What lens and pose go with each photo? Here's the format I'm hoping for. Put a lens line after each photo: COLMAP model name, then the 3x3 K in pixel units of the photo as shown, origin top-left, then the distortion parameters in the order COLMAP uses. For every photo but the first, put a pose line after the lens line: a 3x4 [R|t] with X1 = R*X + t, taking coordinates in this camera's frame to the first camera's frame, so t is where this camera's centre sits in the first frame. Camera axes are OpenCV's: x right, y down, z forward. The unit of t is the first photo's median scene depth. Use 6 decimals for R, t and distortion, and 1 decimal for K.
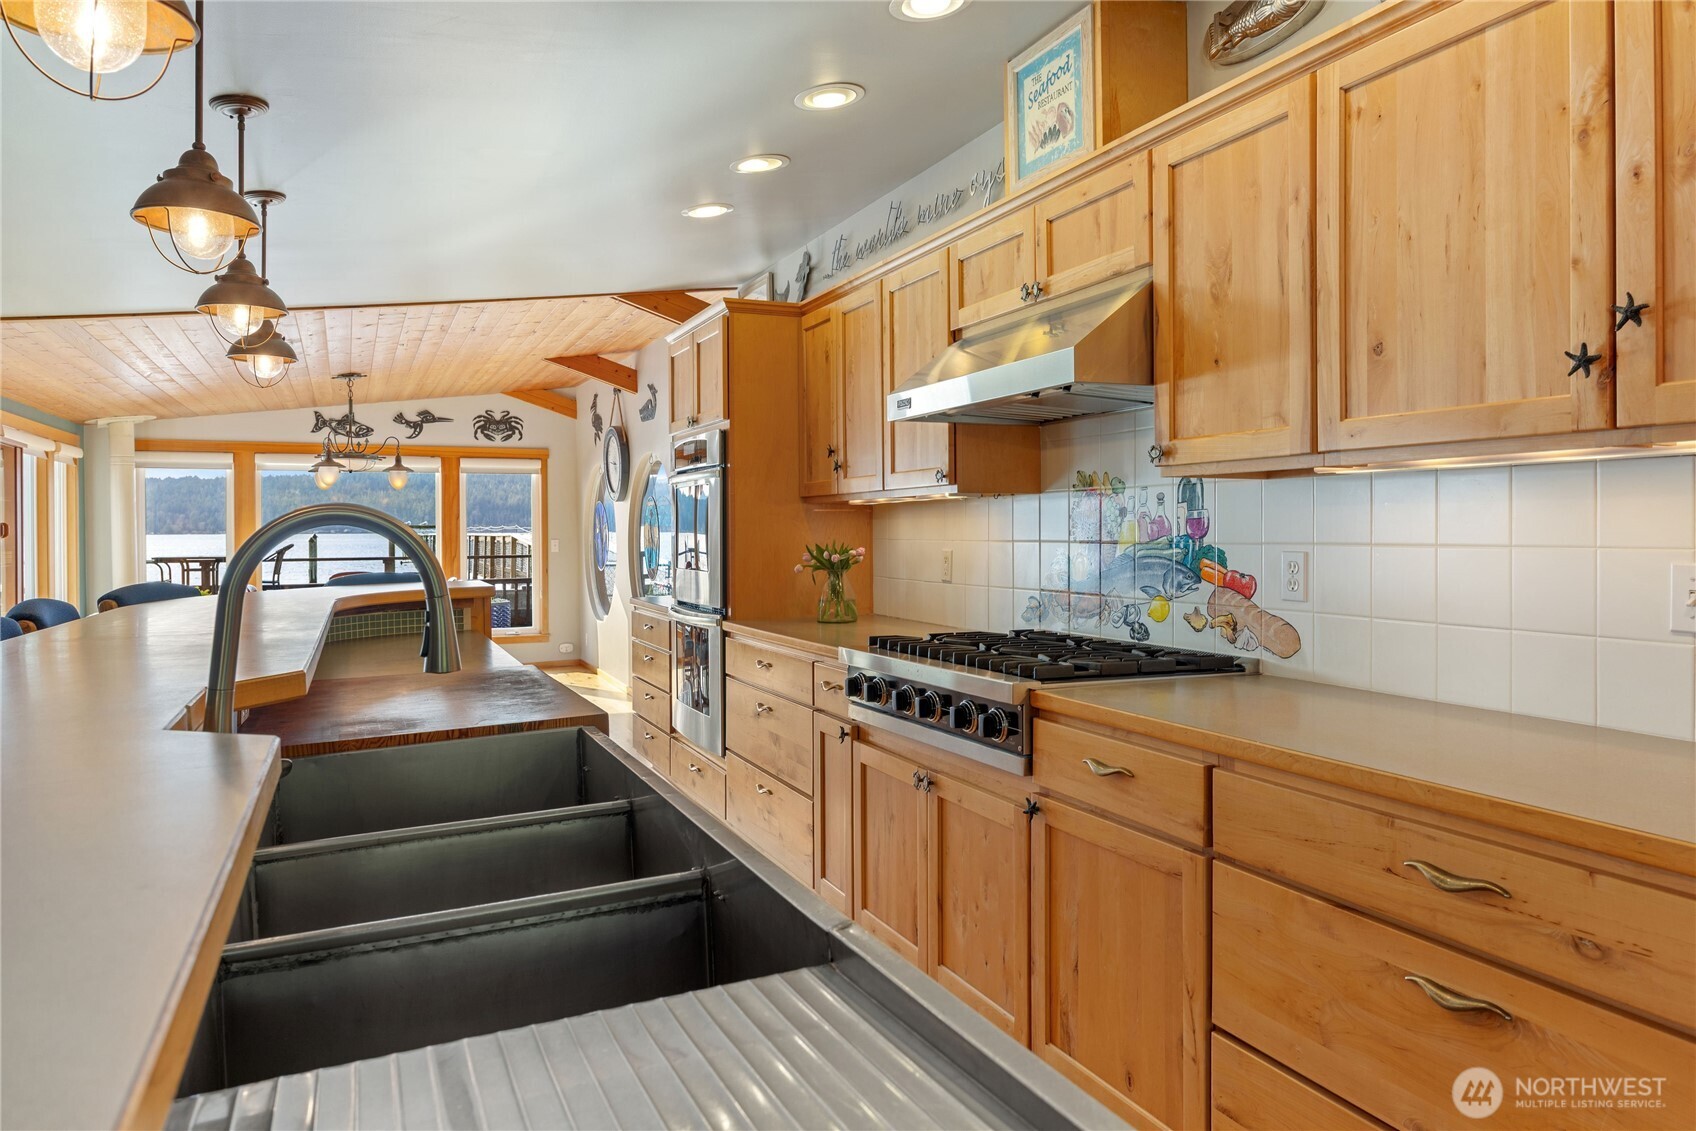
lens RADIAL K [[1124.6, 0, 844.6], [0, 1124.6, 527.6], [0, 0, 1]] dist [0.003086, -0.008820]
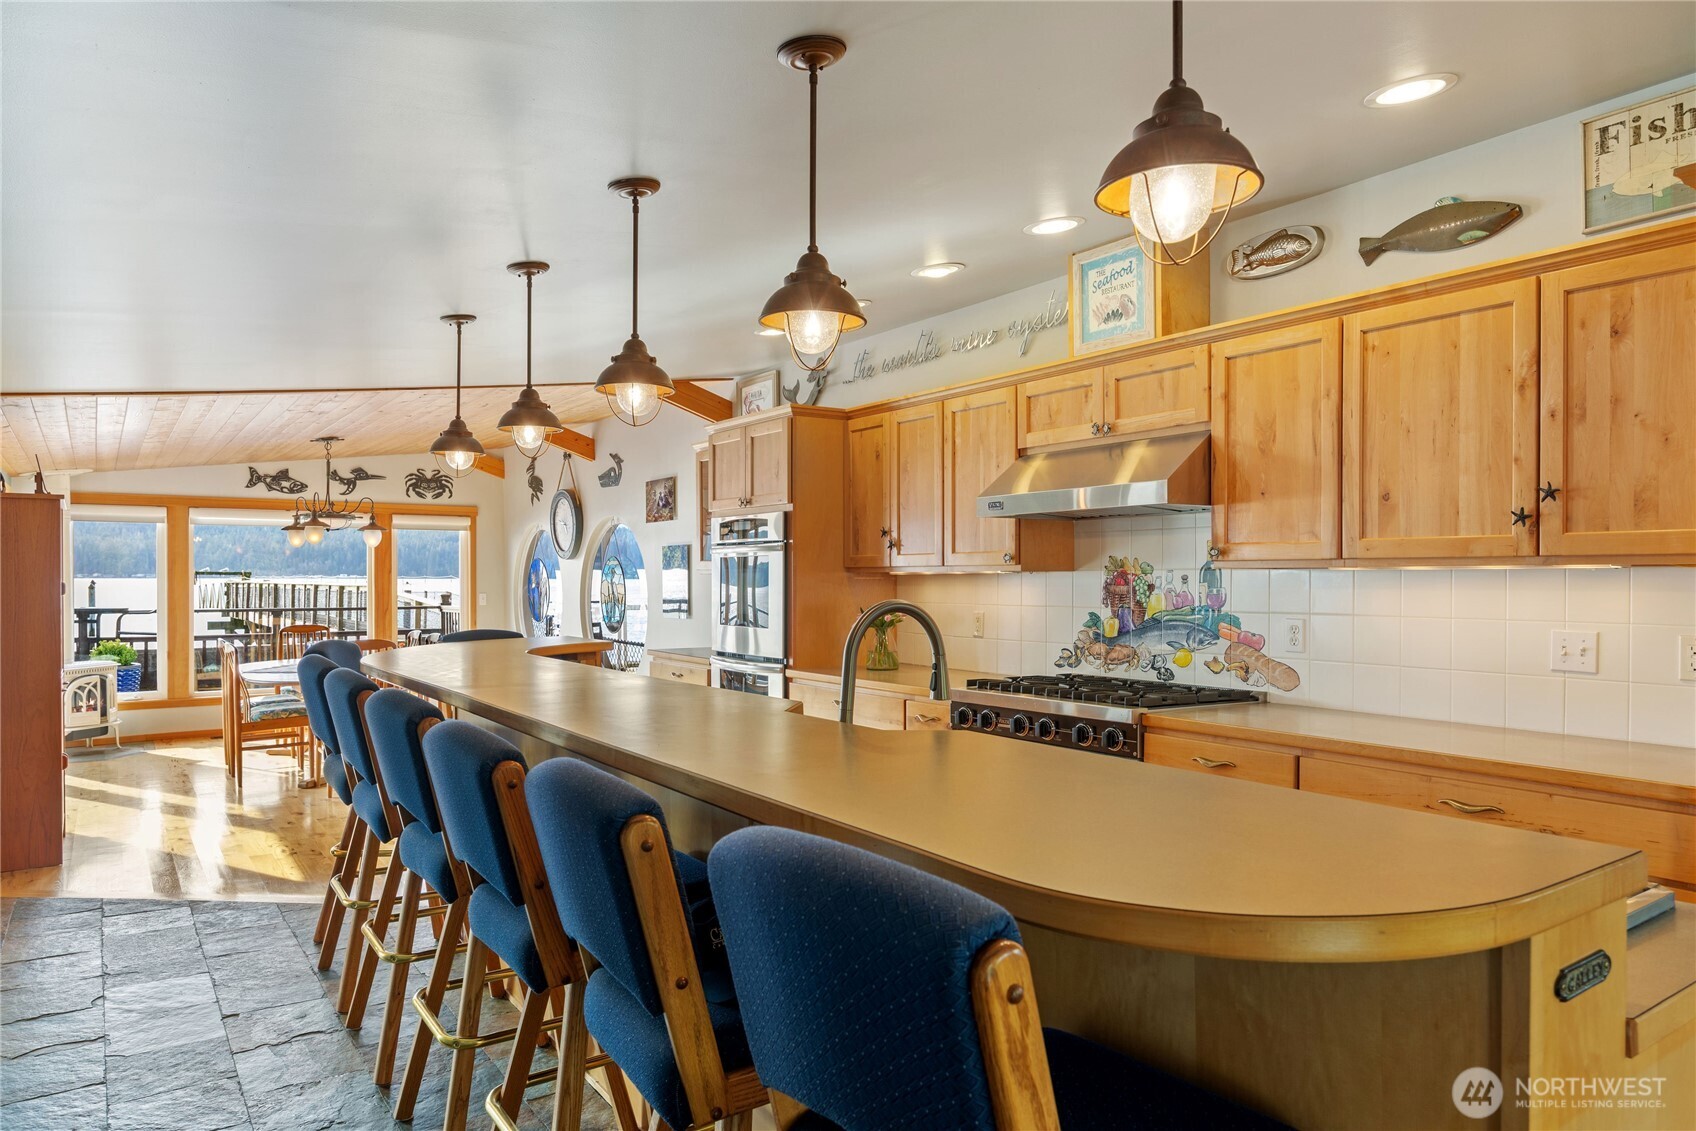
lens RADIAL K [[1124.6, 0, 841.4], [0, 1124.6, 580.0], [0, 0, 1]] dist [0.003086, -0.008820]
pose [[0.984062, 0.006081, 0.177722, -0.340796], [-0.006851, 0.999970, 0.003720, -0.023513], [-0.177694, -0.004879, 0.984074, -0.264289]]
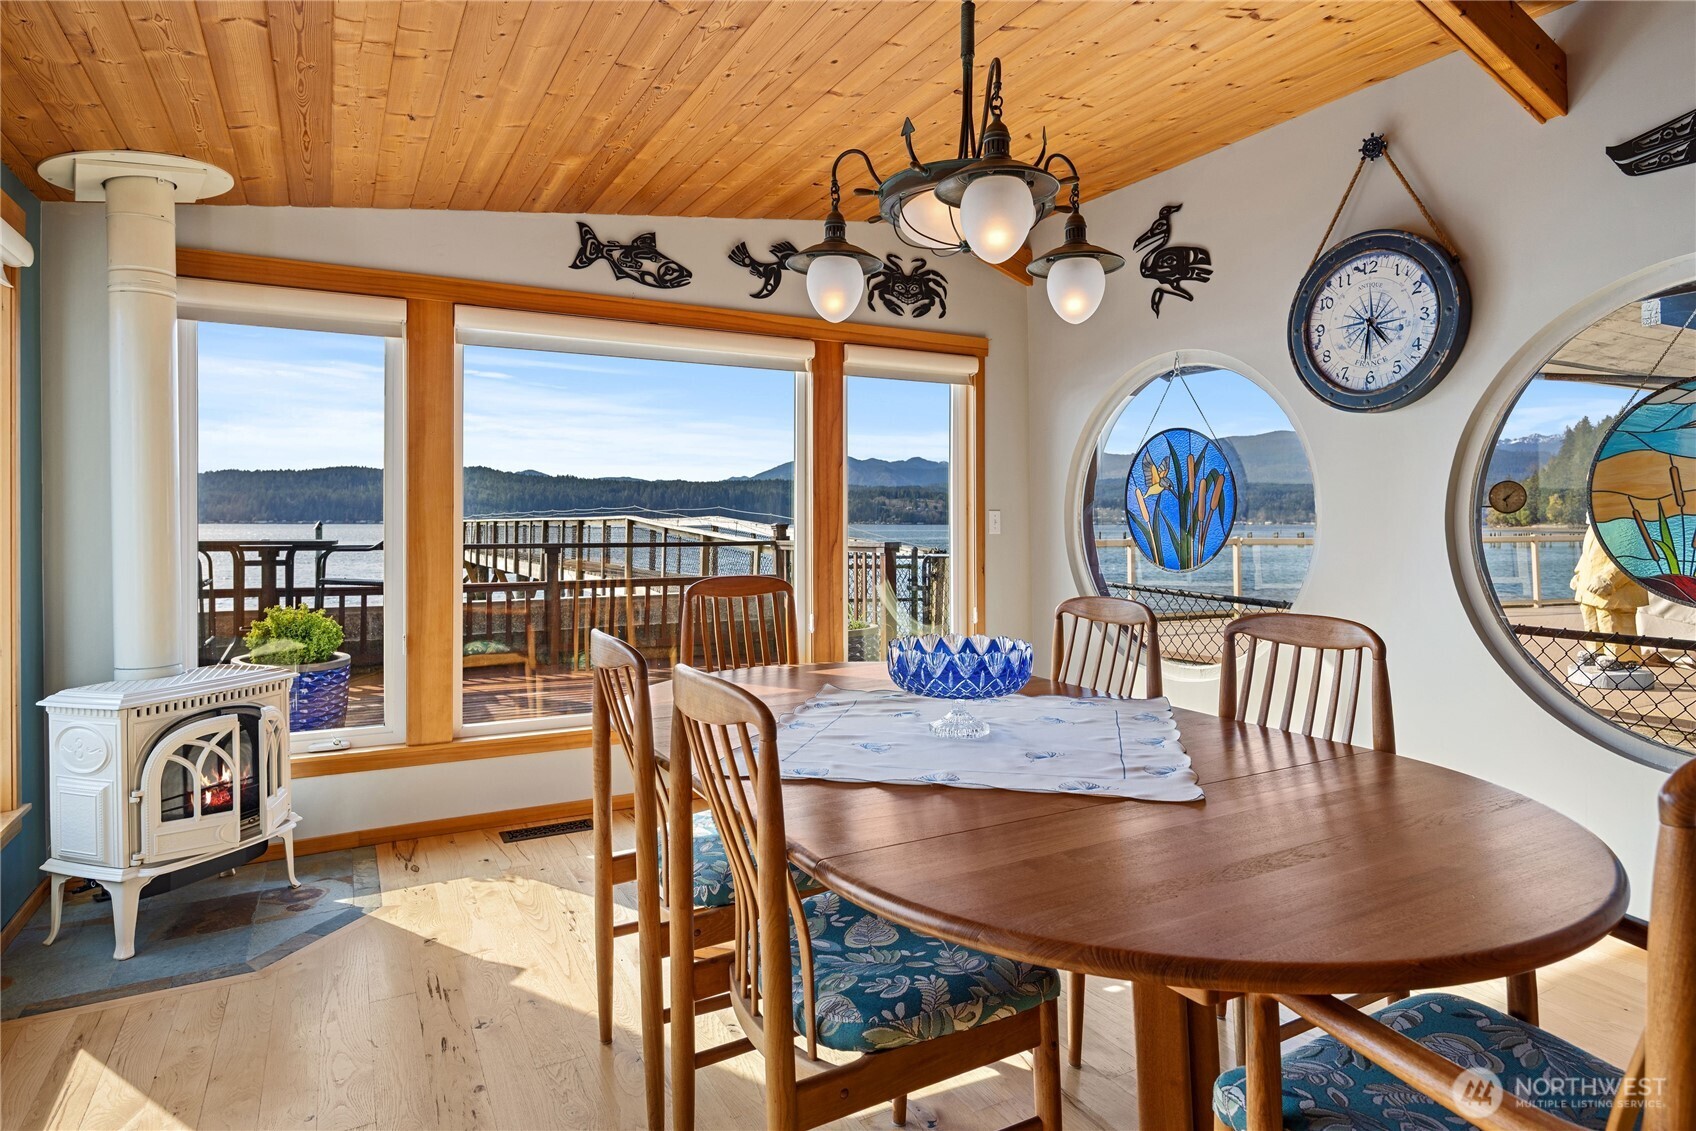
lens RADIAL K [[950.4, 0, 824.9], [0, 950.4, 521.7], [0, 0, 1]] dist [-0.006616, -0.001867]
pose [[0.997372, 0.006534, 0.072149, -1.091167], [-0.006451, 0.999978, -0.001386, 0.049773], [-0.072156, 0.000917, 0.997393, 1.665745]]
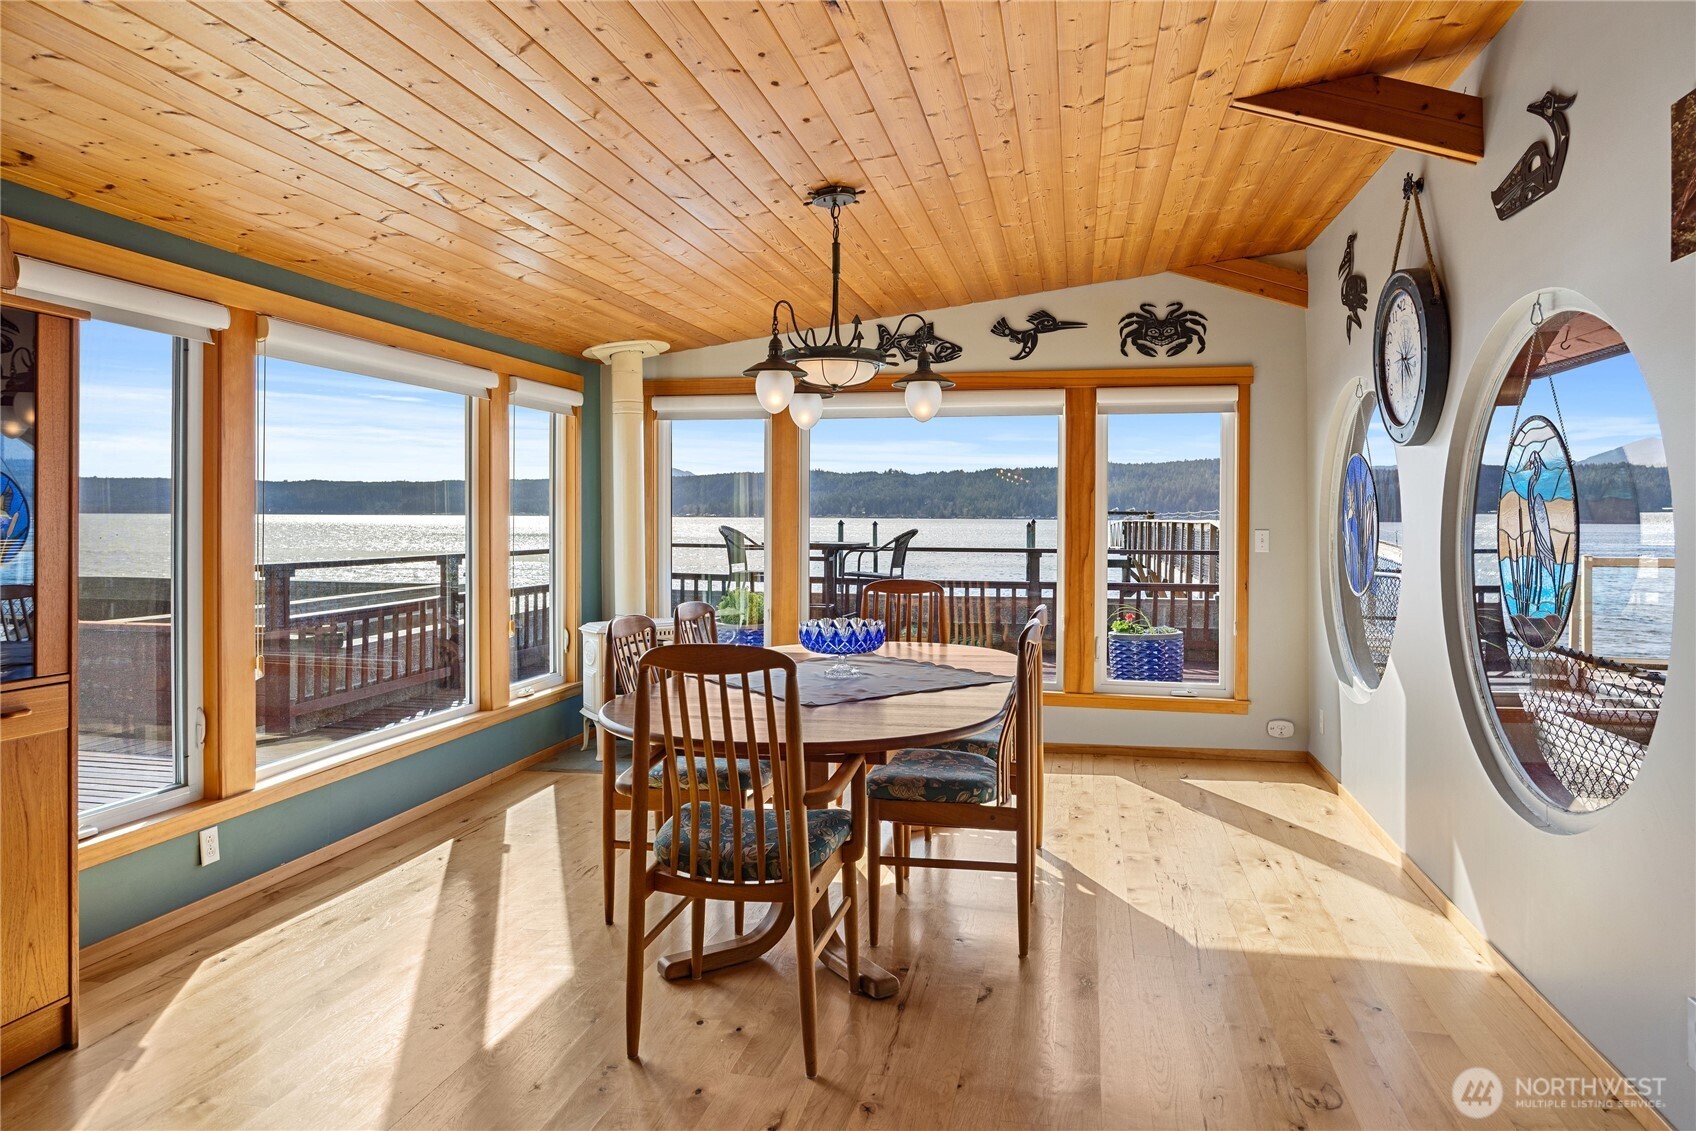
lens RADIAL K [[1033.3, 0, 858.2], [0, 1033.3, 525.5], [0, 0, 1]] dist [-0.017260, 0.002310]
pose [[0.806858, 0.015693, -0.590537, -0.354137], [-0.009932, 0.999866, 0.013000, 0.011015], [0.590662, -0.004623, 0.806906, 1.412297]]
